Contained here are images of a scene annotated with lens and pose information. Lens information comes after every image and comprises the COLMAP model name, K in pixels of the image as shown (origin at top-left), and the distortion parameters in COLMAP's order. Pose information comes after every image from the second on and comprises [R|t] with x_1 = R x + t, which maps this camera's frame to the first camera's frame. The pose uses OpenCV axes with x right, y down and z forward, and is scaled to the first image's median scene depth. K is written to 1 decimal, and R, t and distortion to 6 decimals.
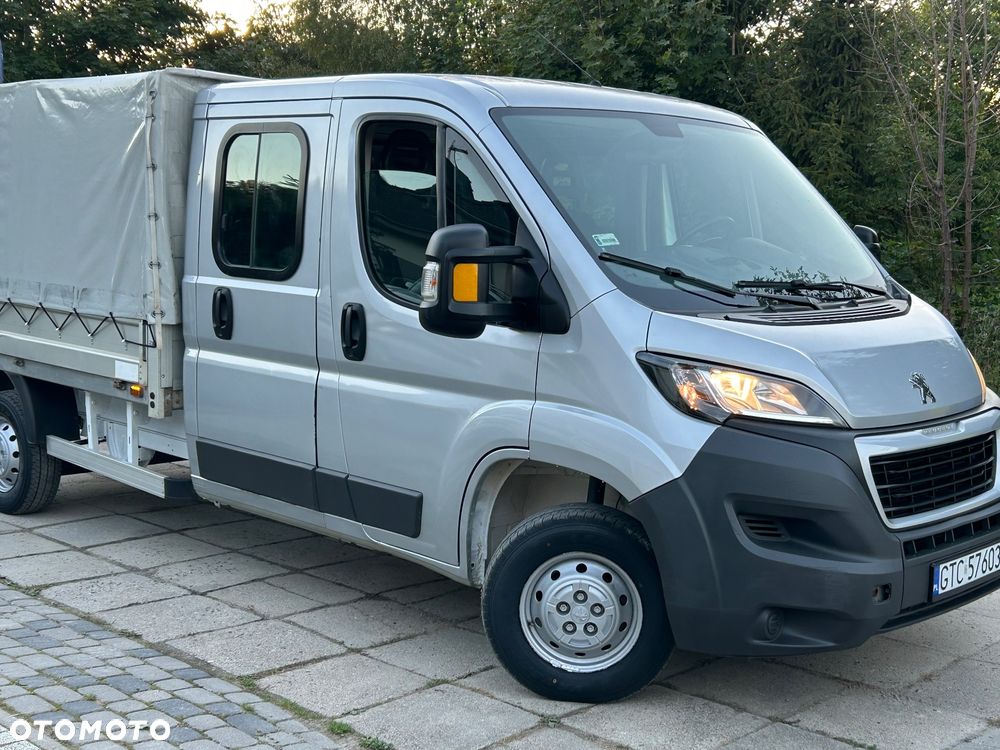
lens RADIAL K [[1350.7, 0, 505.3], [0, 1350.7, 376.3], [0, 0, 1]] dist [0.072585, 0.000000]
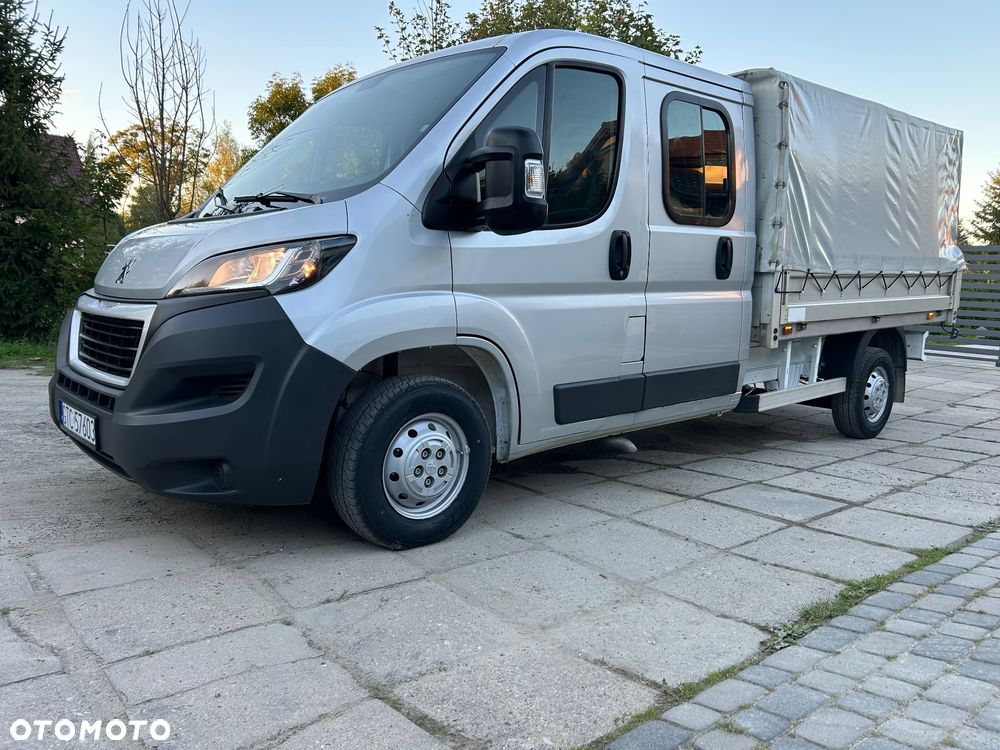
lens RADIAL K [[756.1, 0, 493.9], [0, 756.1, 375.4], [0, 0, 1]] dist [0.047758, -0.049481]
pose [[0.083575, -0.111758, 0.990215, -1.075769], [0.096788, 0.989903, 0.103554, -0.059817], [-0.991790, 0.087187, 0.093548, 1.480213]]
